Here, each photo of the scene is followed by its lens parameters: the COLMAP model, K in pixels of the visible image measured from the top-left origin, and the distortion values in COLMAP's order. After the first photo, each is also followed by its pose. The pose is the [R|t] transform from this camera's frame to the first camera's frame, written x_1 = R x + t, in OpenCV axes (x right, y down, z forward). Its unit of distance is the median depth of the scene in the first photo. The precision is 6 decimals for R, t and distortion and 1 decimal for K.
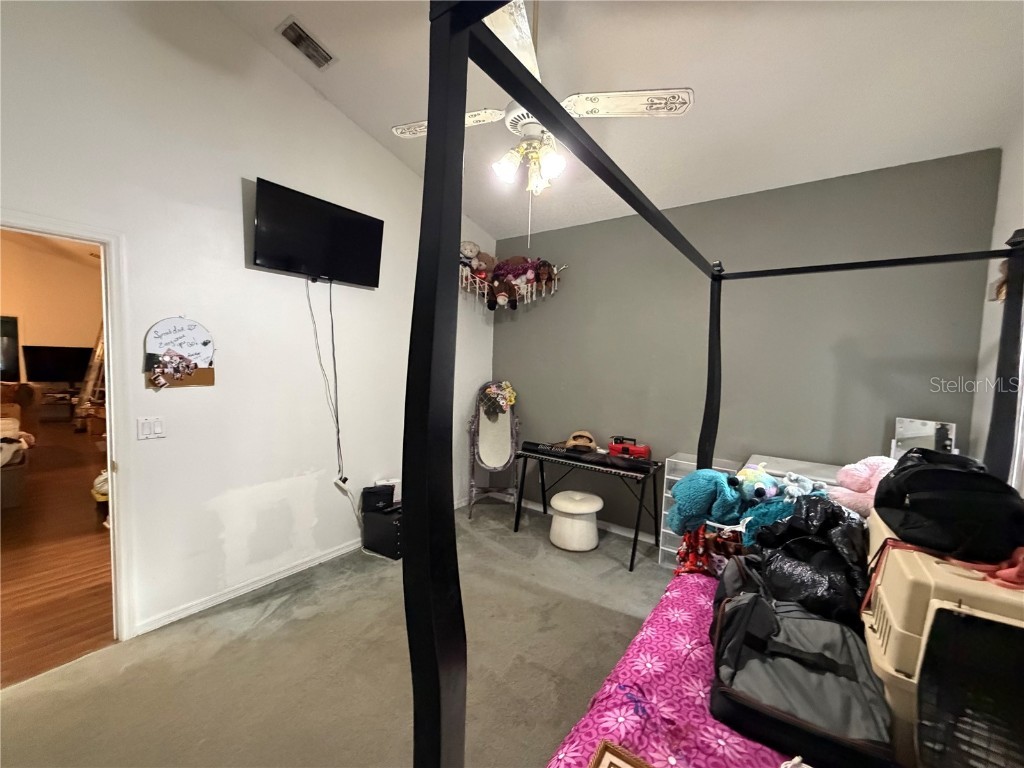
lens RADIAL K [[405.8, 0, 512.0], [0, 405.8, 384.0], [0, 0, 1]] dist [-0.000041, -0.000007]
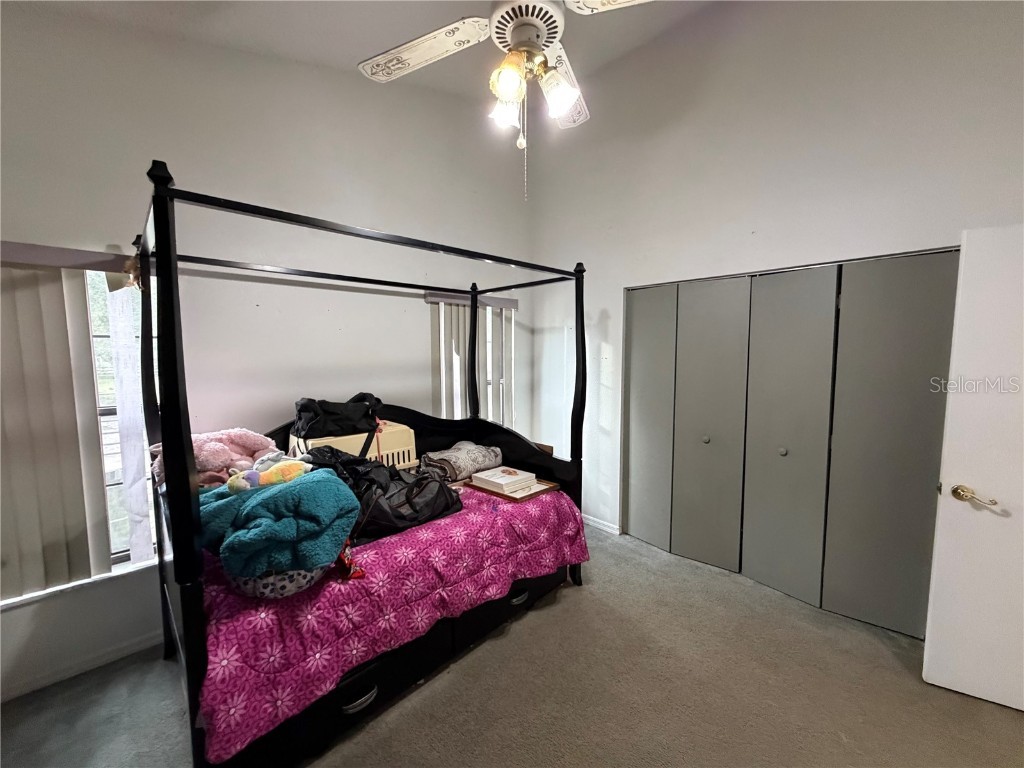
lens RADIAL K [[407.1, 0, 512.0], [0, 407.1, 384.0], [0, 0, 1]] dist [0.000780, -0.000067]
pose [[-0.982388, -0.048536, 0.180438, -0.061063], [-0.021341, 0.988500, 0.149708, -0.066930], [-0.185630, 0.143221, -0.972126, 0.972422]]
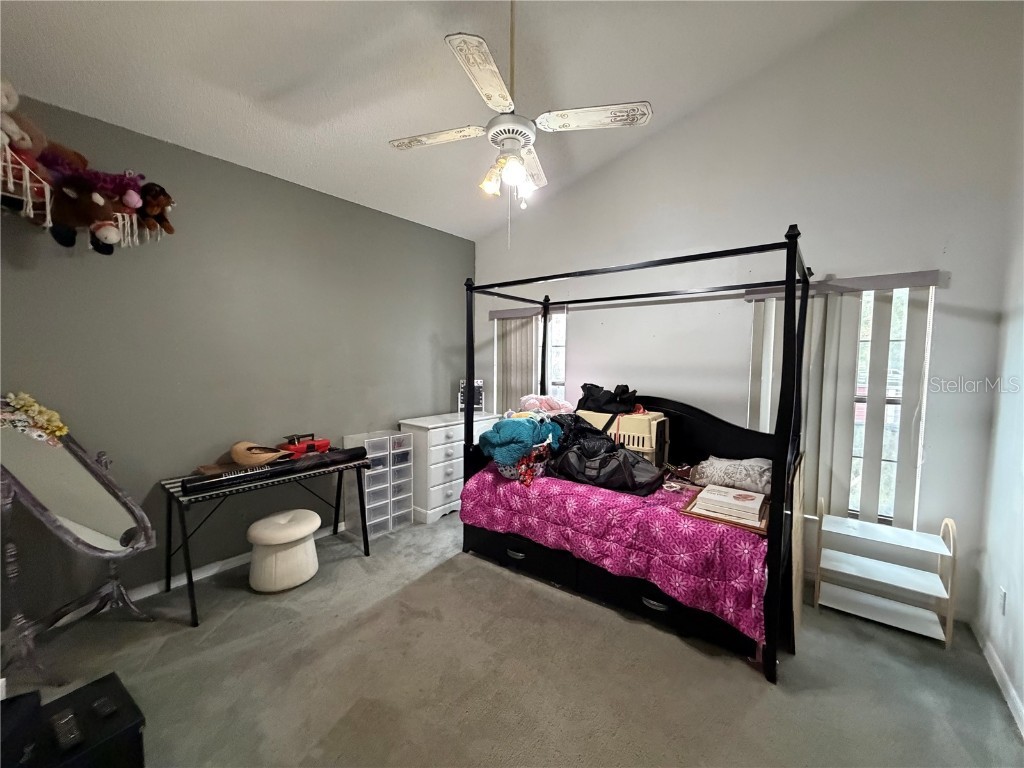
lens RADIAL K [[407.1, 0, 512.0], [0, 407.1, 384.0], [0, 0, 1]] dist [0.000780, -0.000067]
pose [[0.052115, -0.094000, 0.994207, -0.620381], [0.054620, 0.994338, 0.091149, -0.038371], [-0.997146, 0.049554, 0.056954, 0.520253]]
